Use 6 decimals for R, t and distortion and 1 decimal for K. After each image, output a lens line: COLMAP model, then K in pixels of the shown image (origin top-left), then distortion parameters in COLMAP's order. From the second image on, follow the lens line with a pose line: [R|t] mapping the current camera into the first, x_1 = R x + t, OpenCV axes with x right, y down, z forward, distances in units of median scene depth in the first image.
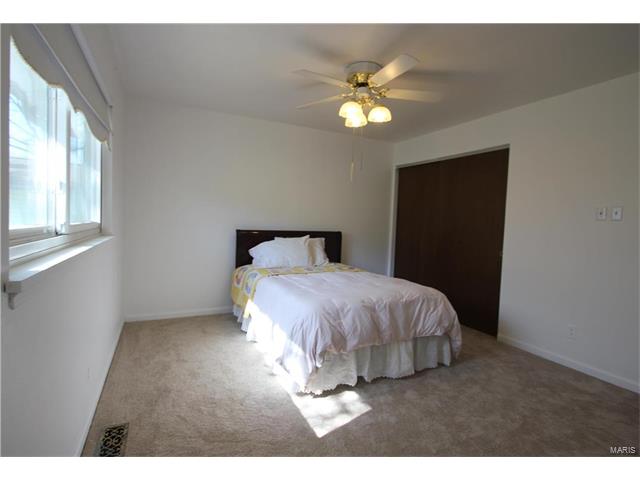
lens RADIAL K [[313.9, 0, 320.0], [0, 313.9, 240.0], [0, 0, 1]] dist [-0.001055, -0.000126]
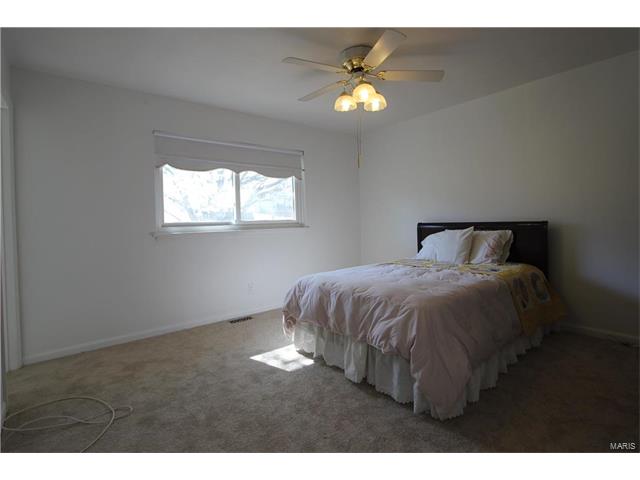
lens RADIAL K [[313.9, 0, 320.0], [0, 313.9, 240.0], [0, 0, 1]] dist [-0.001055, -0.000126]
pose [[0.223449, 0.017486, -0.974559, 1.039526], [-0.027347, 0.999558, 0.011664, 0.031612], [0.974332, 0.024045, 0.223829, 0.665672]]
